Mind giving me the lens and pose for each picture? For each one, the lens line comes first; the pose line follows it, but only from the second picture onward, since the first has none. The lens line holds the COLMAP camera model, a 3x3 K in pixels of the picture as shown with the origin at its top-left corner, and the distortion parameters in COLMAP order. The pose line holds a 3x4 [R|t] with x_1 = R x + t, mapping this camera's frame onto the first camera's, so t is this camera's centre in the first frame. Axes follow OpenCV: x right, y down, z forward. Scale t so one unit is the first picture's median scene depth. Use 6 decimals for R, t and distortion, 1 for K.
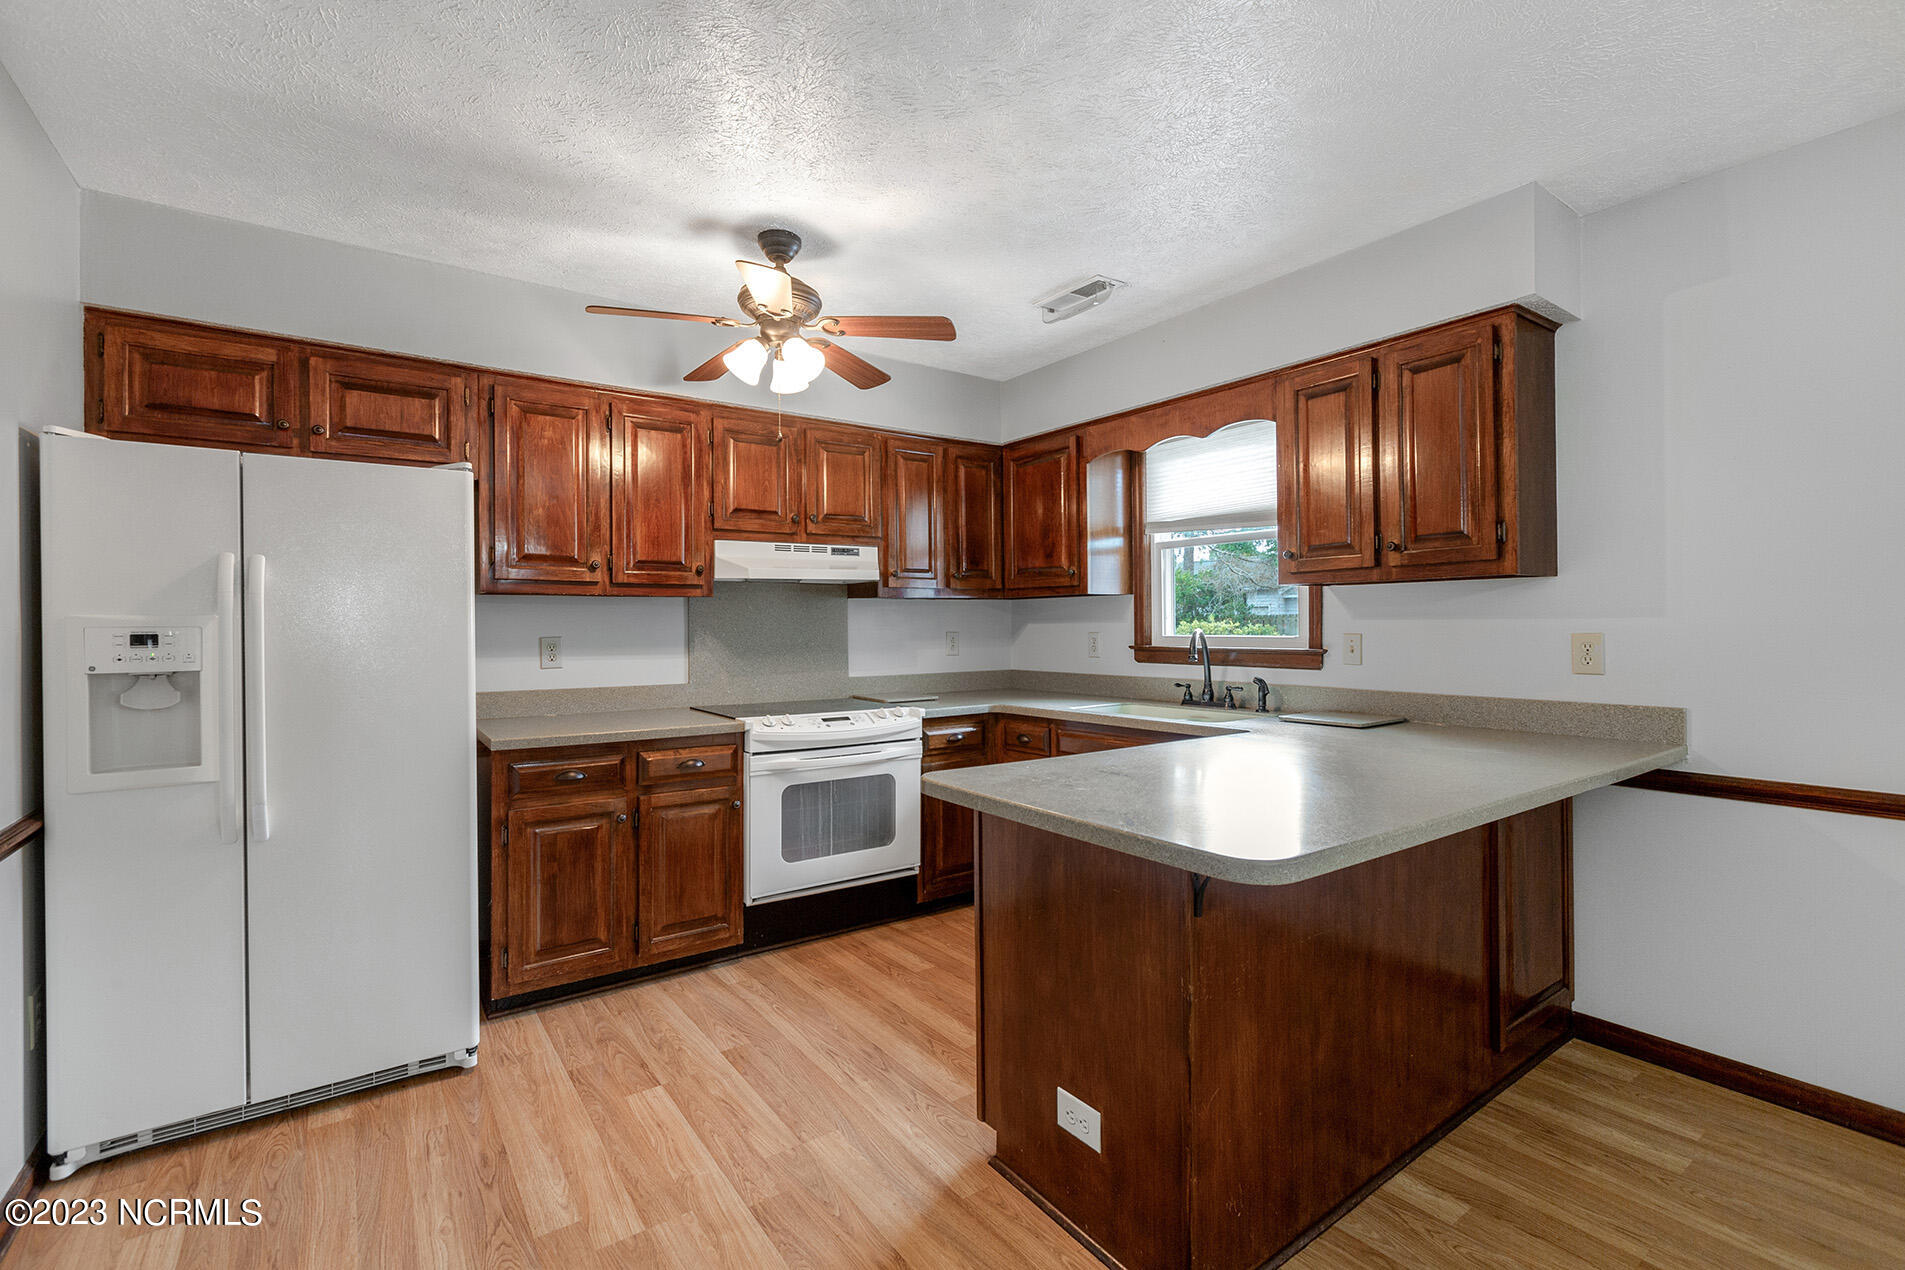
lens RADIAL K [[845.8, 0, 949.6], [0, 845.8, 626.2], [0, 0, 1]] dist [-0.000799, 0.000436]
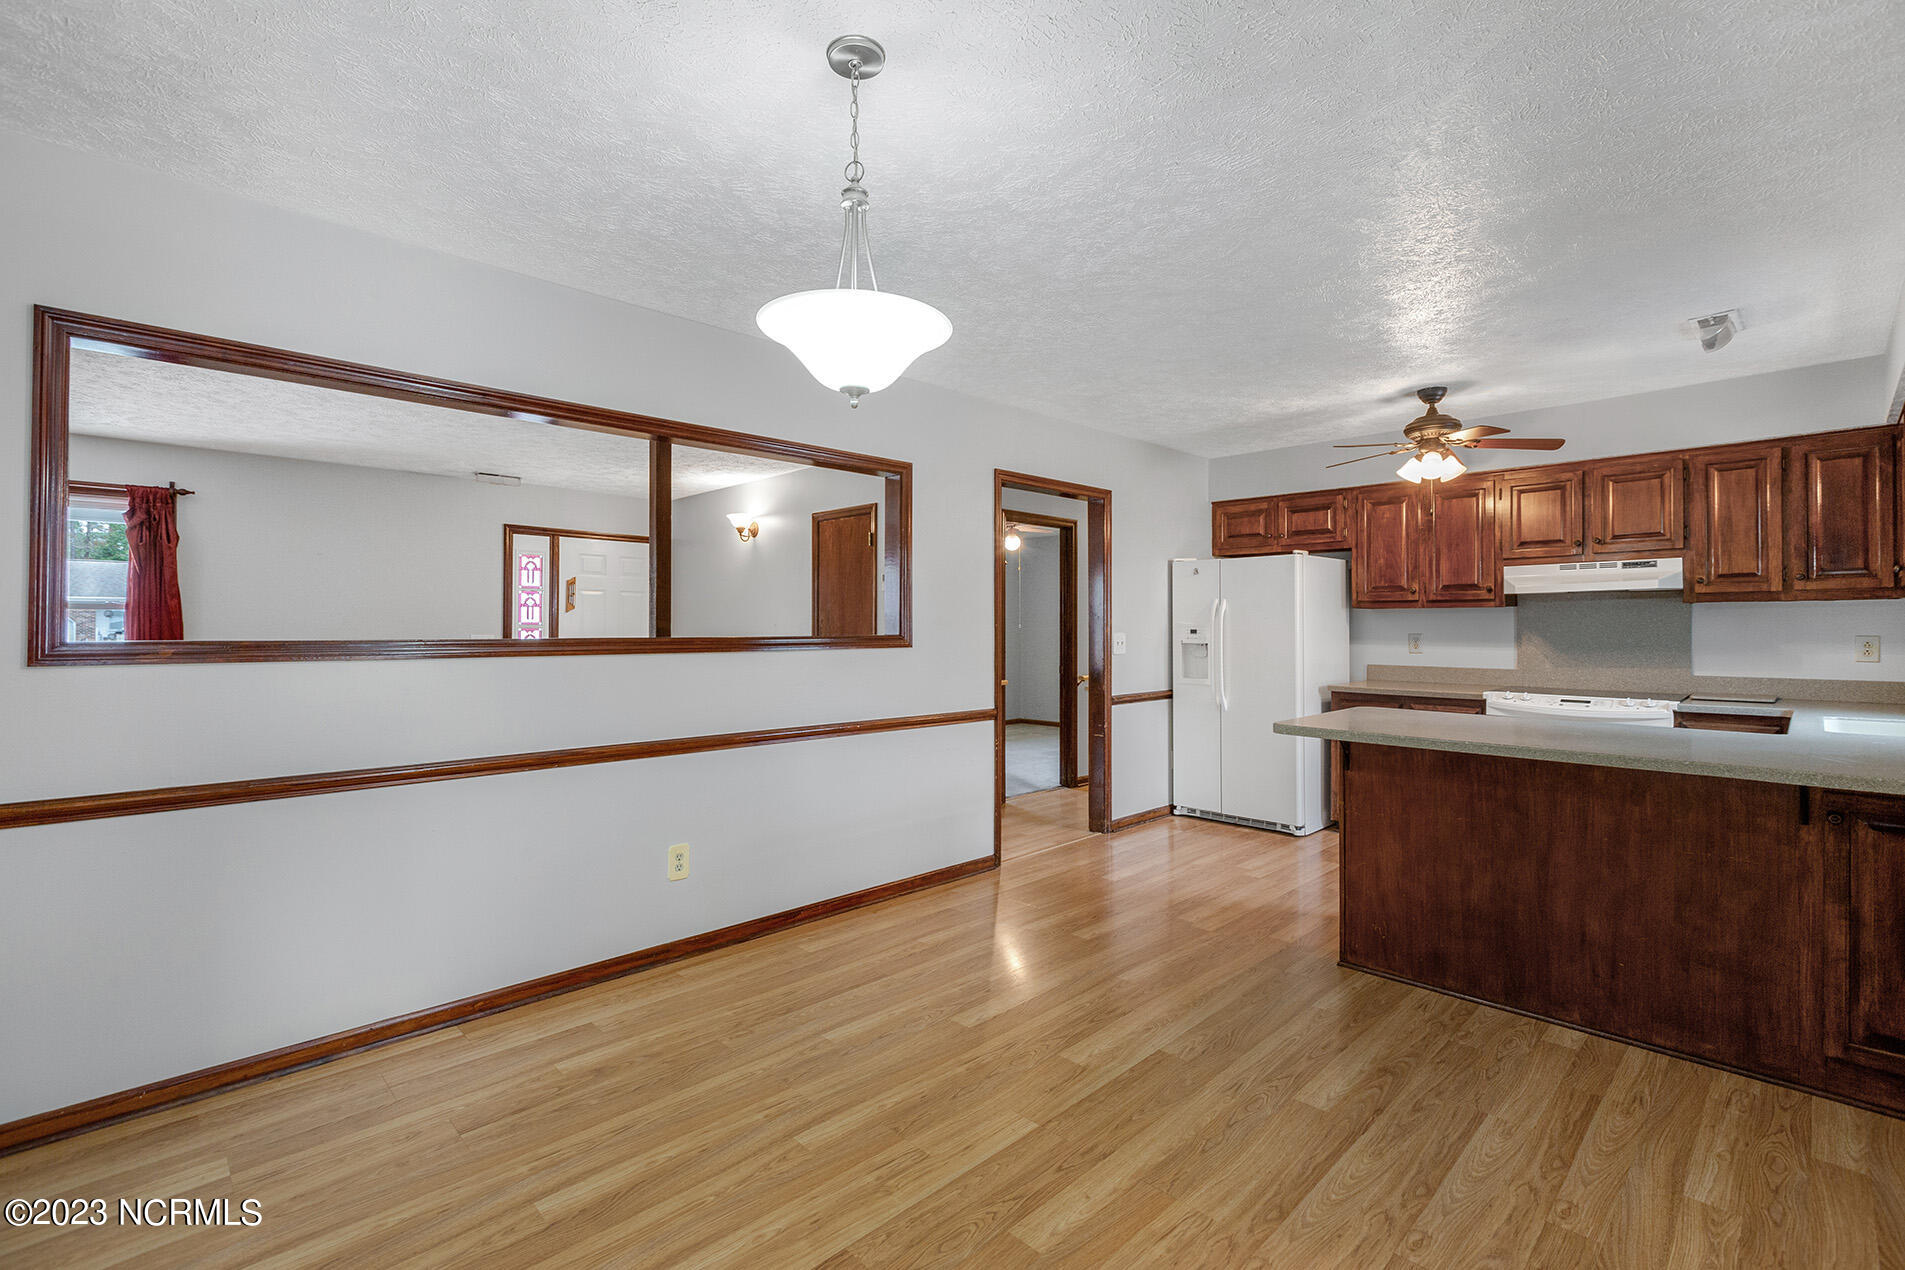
lens RADIAL K [[845.8, 0, 949.6], [0, 845.8, 626.2], [0, 0, 1]] dist [-0.000799, 0.000436]
pose [[0.150520, 0.006562, -0.988585, 1.068183], [-0.001994, 0.999978, 0.006334, -0.010584], [0.988605, 0.001018, 0.150530, -0.135603]]
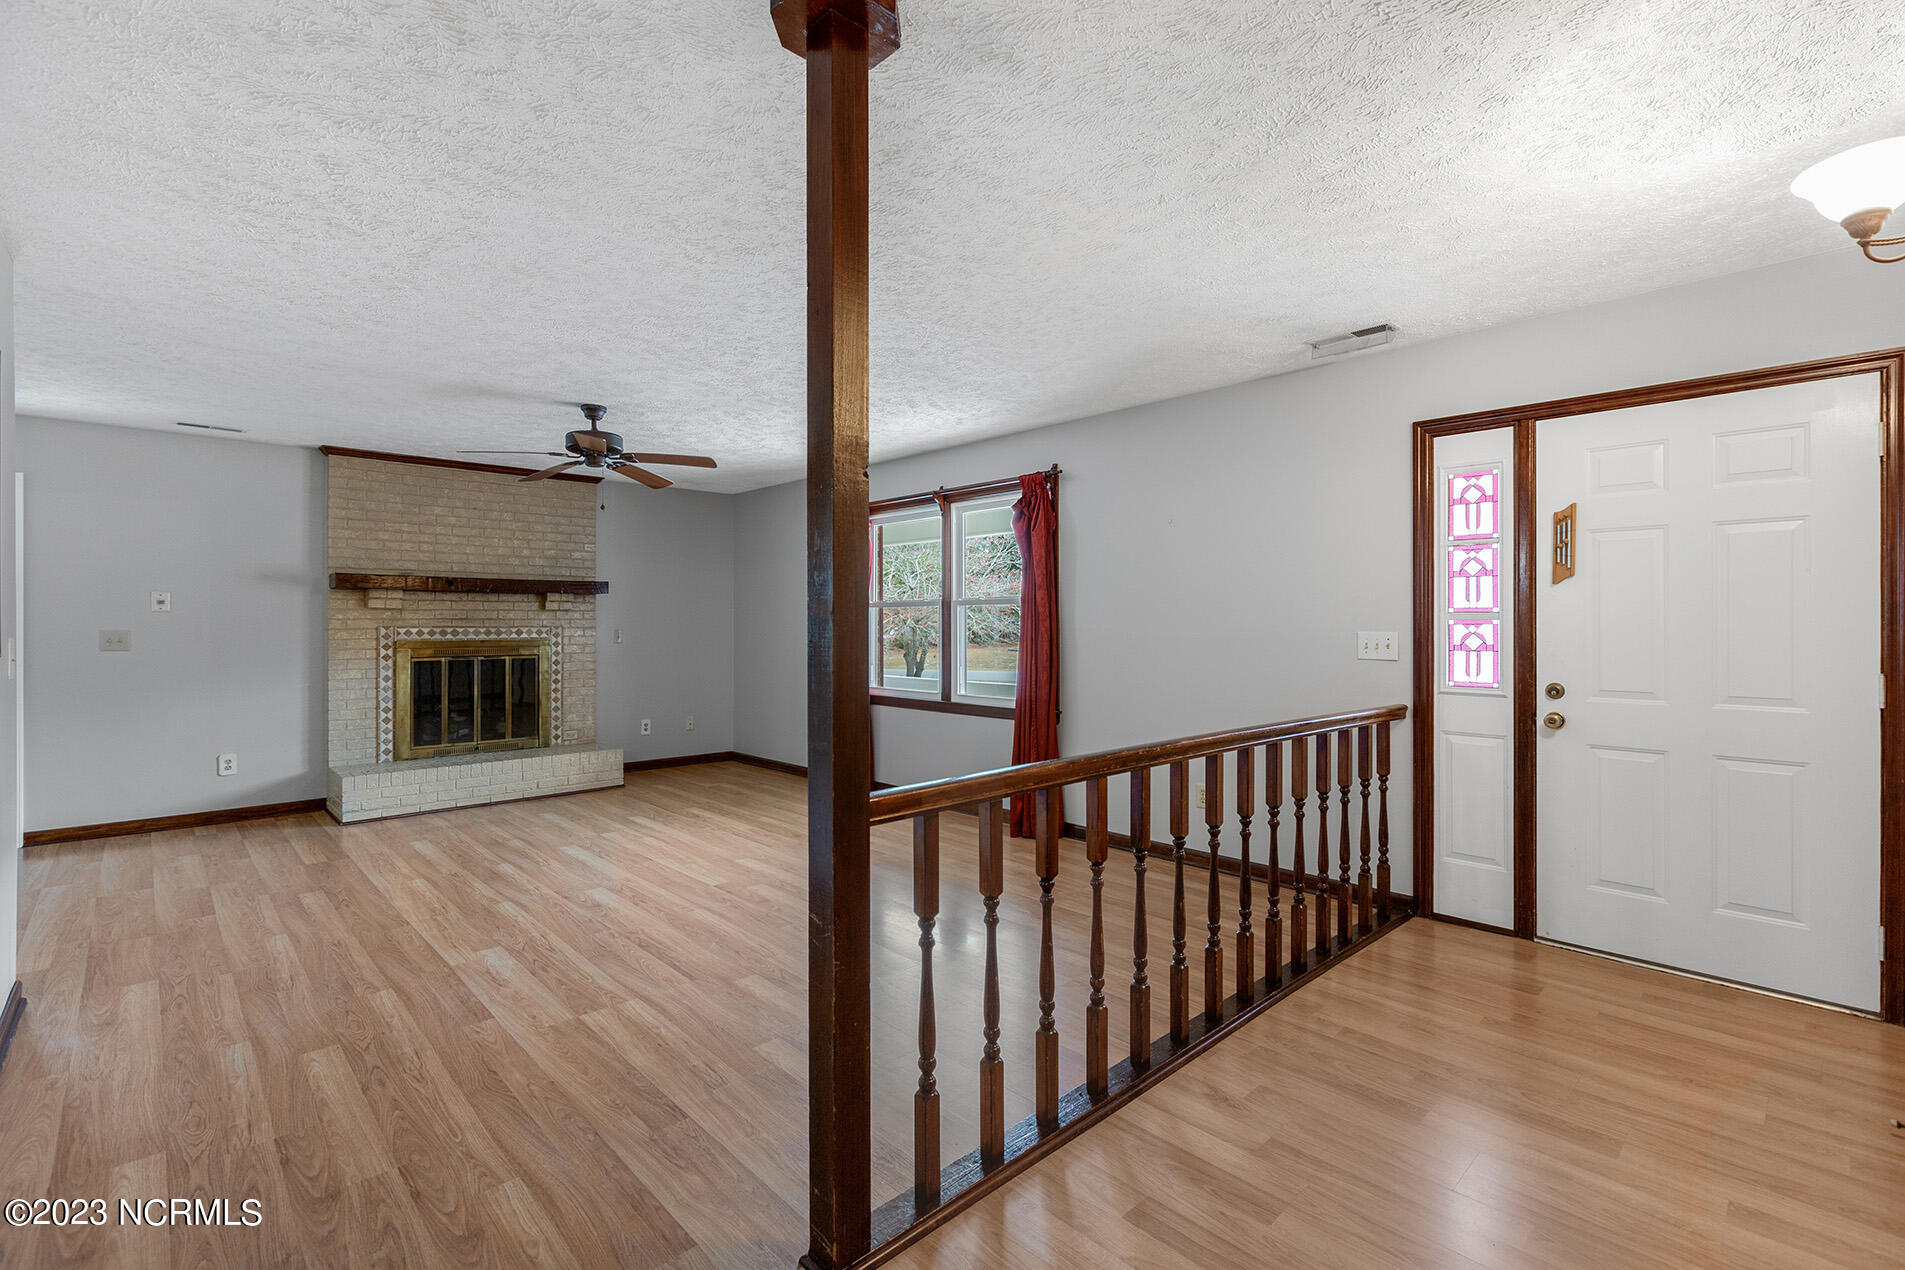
lens RADIAL K [[847.0, 0, 945.4], [0, 847.0, 618.0], [0, 0, 1]] dist [-0.001007, -0.000523]
pose [[-0.990986, 0.012025, -0.133427, -0.487492], [0.013079, 0.999890, -0.007030, 0.007577], [0.133328, -0.008711, -0.991034, 0.115166]]
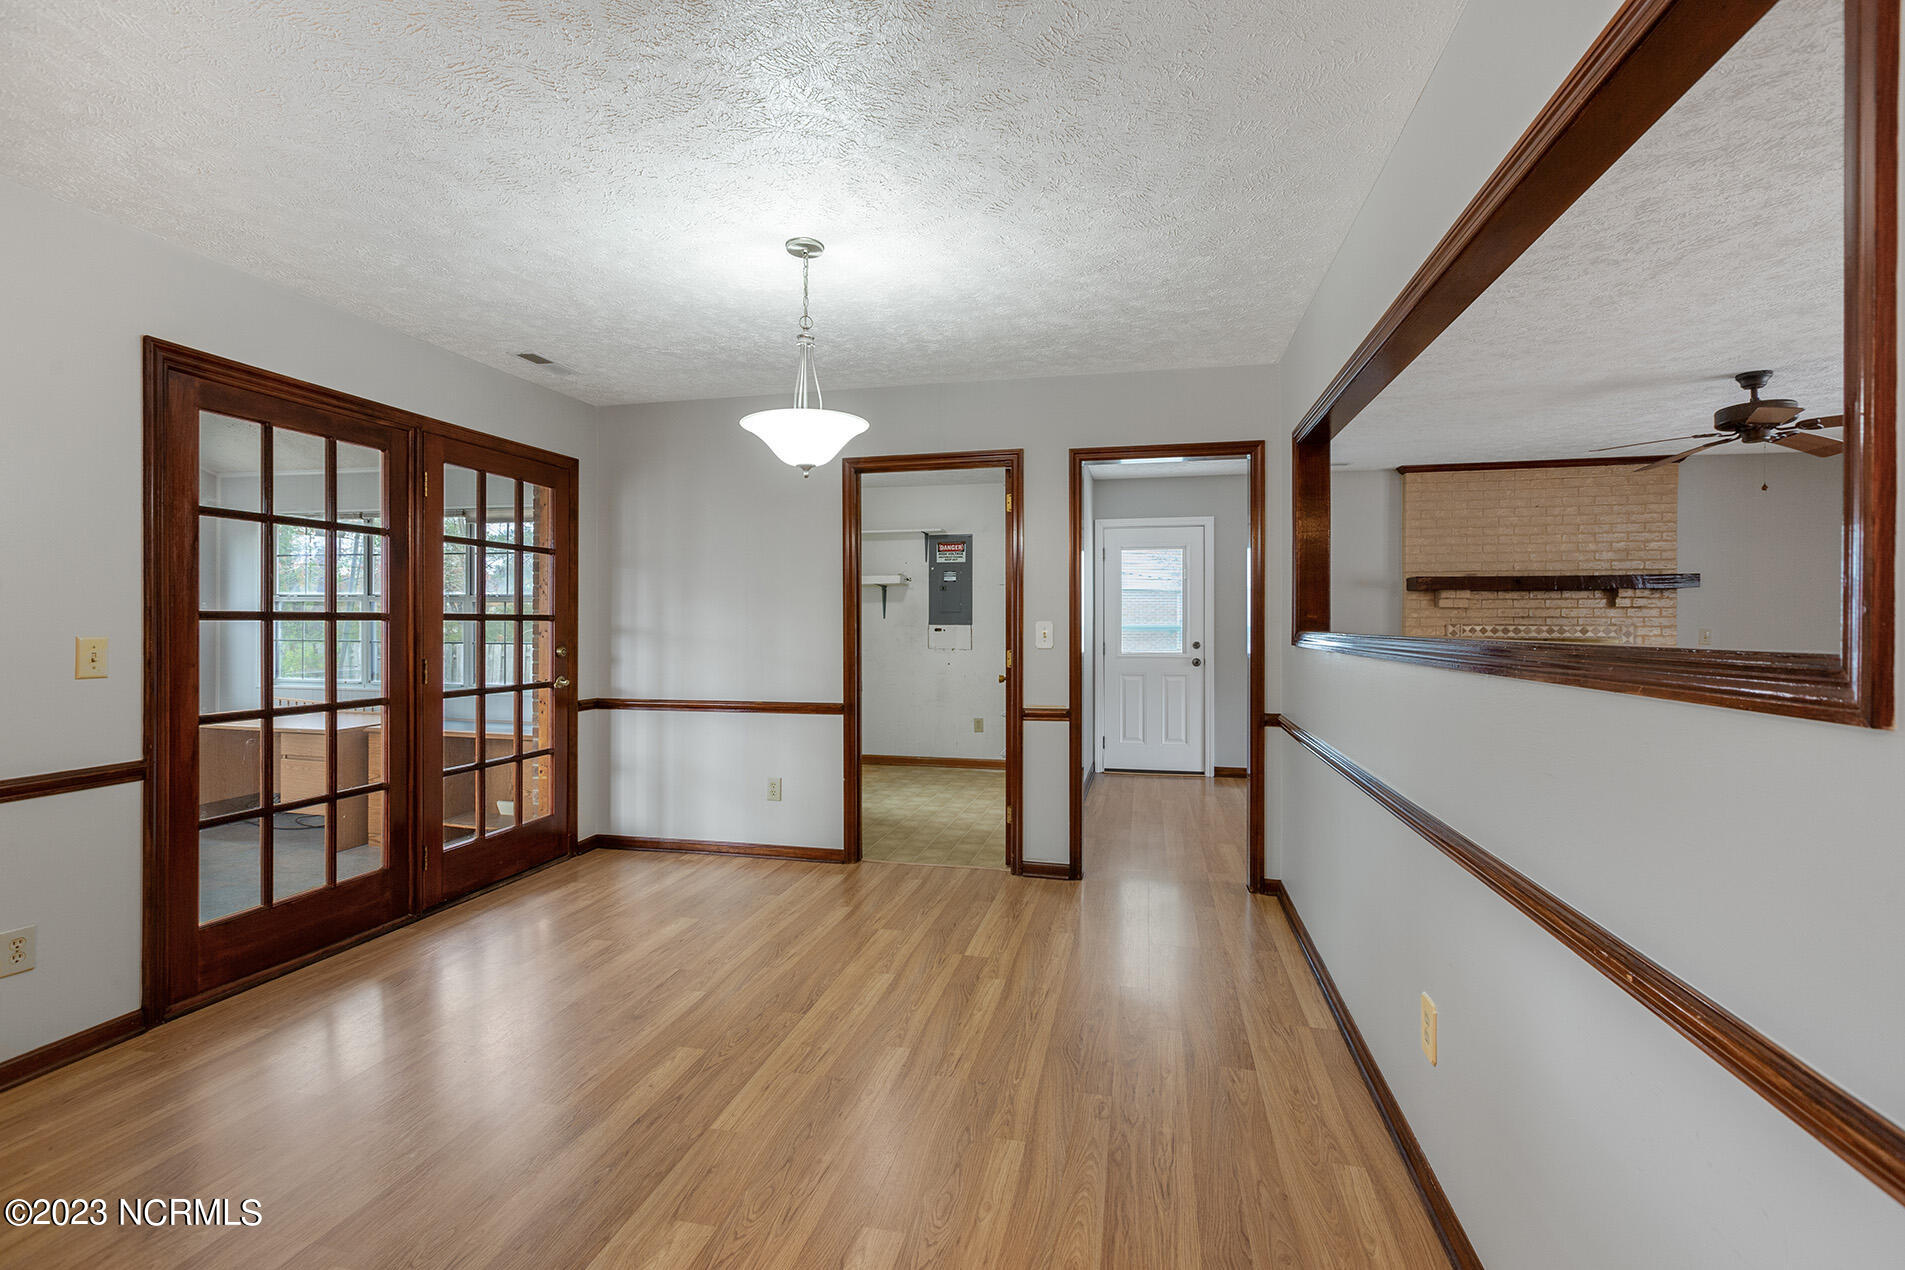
lens RADIAL K [[845.8, 0, 949.6], [0, 845.8, 626.2], [0, 0, 1]] dist [-0.000799, 0.000436]
pose [[-0.660408, 0.006408, 0.750880, -0.235280], [0.005665, 0.999978, -0.003550, 0.002018], [-0.750886, 0.001909, -0.660429, 0.342361]]
